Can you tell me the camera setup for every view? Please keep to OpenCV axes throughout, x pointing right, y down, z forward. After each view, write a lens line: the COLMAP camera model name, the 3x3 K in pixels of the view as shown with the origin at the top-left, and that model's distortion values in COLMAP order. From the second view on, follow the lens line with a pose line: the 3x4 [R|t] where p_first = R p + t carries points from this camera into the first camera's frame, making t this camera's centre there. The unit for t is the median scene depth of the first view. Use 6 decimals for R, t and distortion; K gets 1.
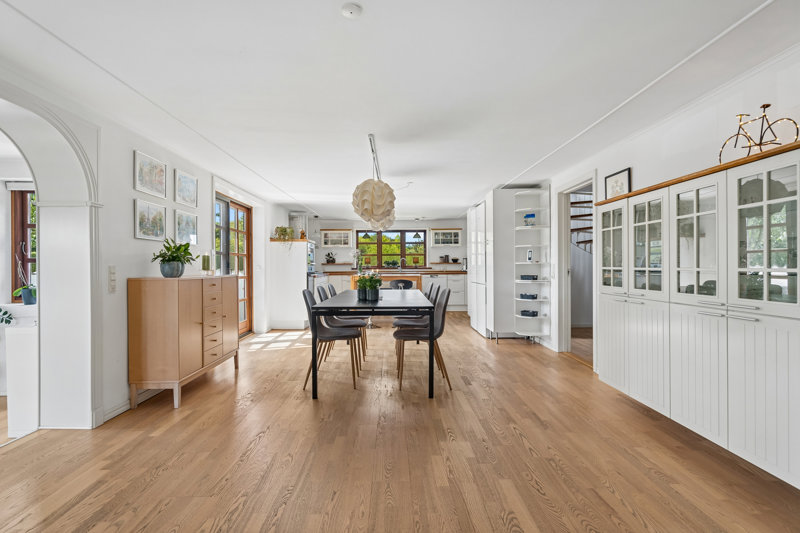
lens RADIAL K [[402.1, 0, 400.5], [0, 402.1, 266.8], [0, 0, 1]] dist [-0.002699, 0.000076]
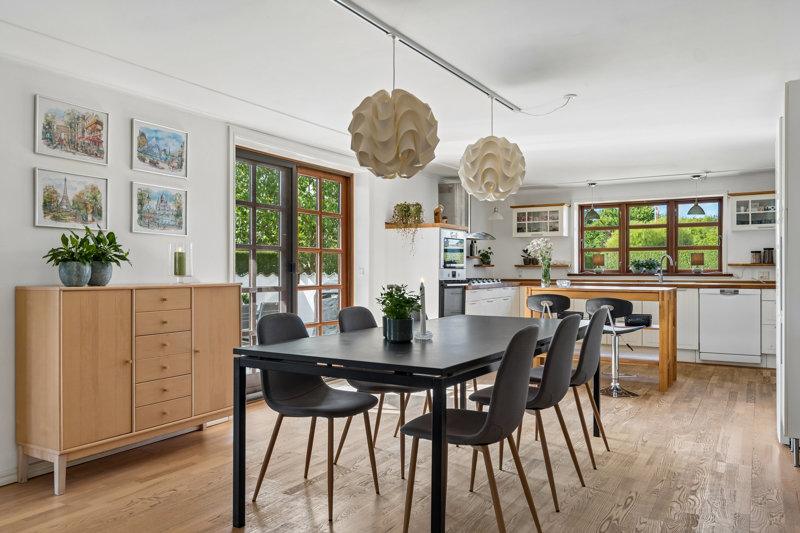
lens RADIAL K [[624.2, 0, 401.7], [0, 624.2, 269.9], [0, 0, 1]] dist [0.004218, -0.004147]
pose [[0.849796, 0.005920, -0.527079, 0.139304], [-0.005962, 0.999981, 0.001618, -0.001703], [0.527079, 0.001768, 0.849815, 0.152364]]
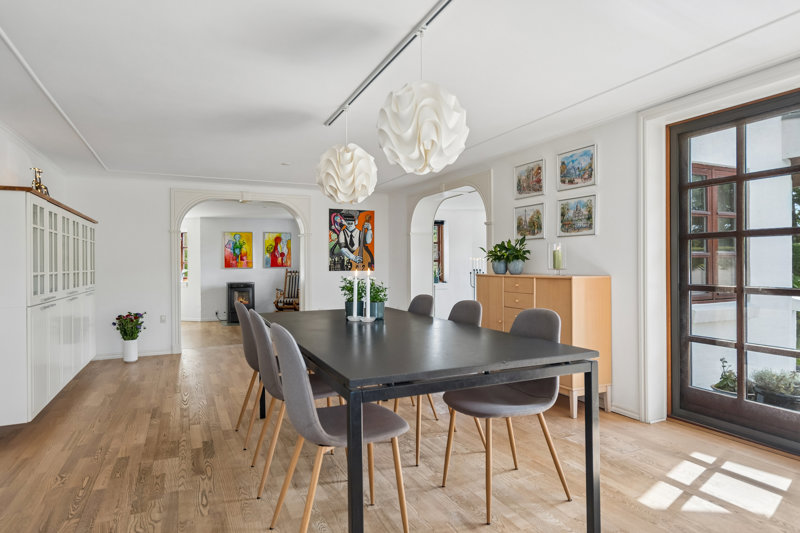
lens RADIAL K [[473.9, 0, 406.4], [0, 473.9, 262.9], [0, 0, 1]] dist [0.002298, 0.001038]
pose [[-0.916978, 0.011621, -0.398769, 0.070661], [0.012036, 0.999926, 0.001462, -0.003556], [0.398756, -0.003459, -0.917050, 0.749998]]
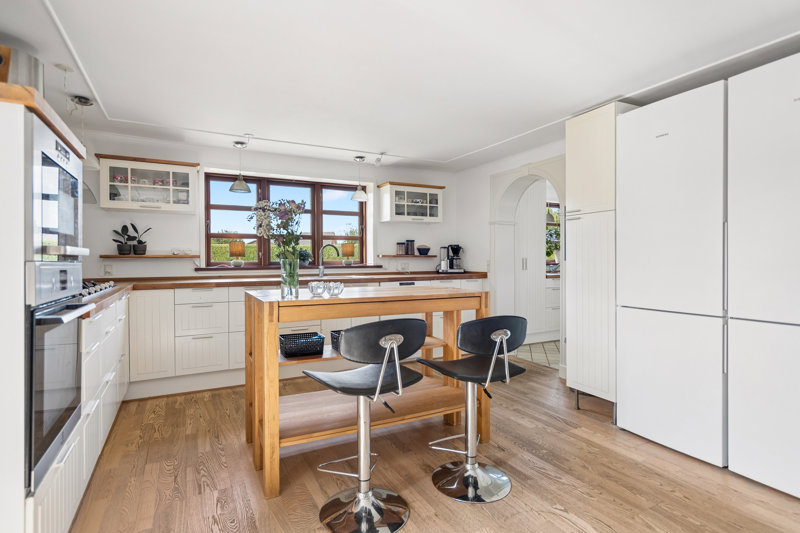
lens RADIAL K [[400.2, 0, 397.4], [0, 400.2, 263.4], [0, 0, 1]] dist [0.001752, 0.000252]
pose [[0.897075, -0.002382, 0.441872, -0.119725], [0.003641, 0.999991, -0.002002, 0.000646], [-0.441864, 0.003405, 0.897076, 0.582414]]
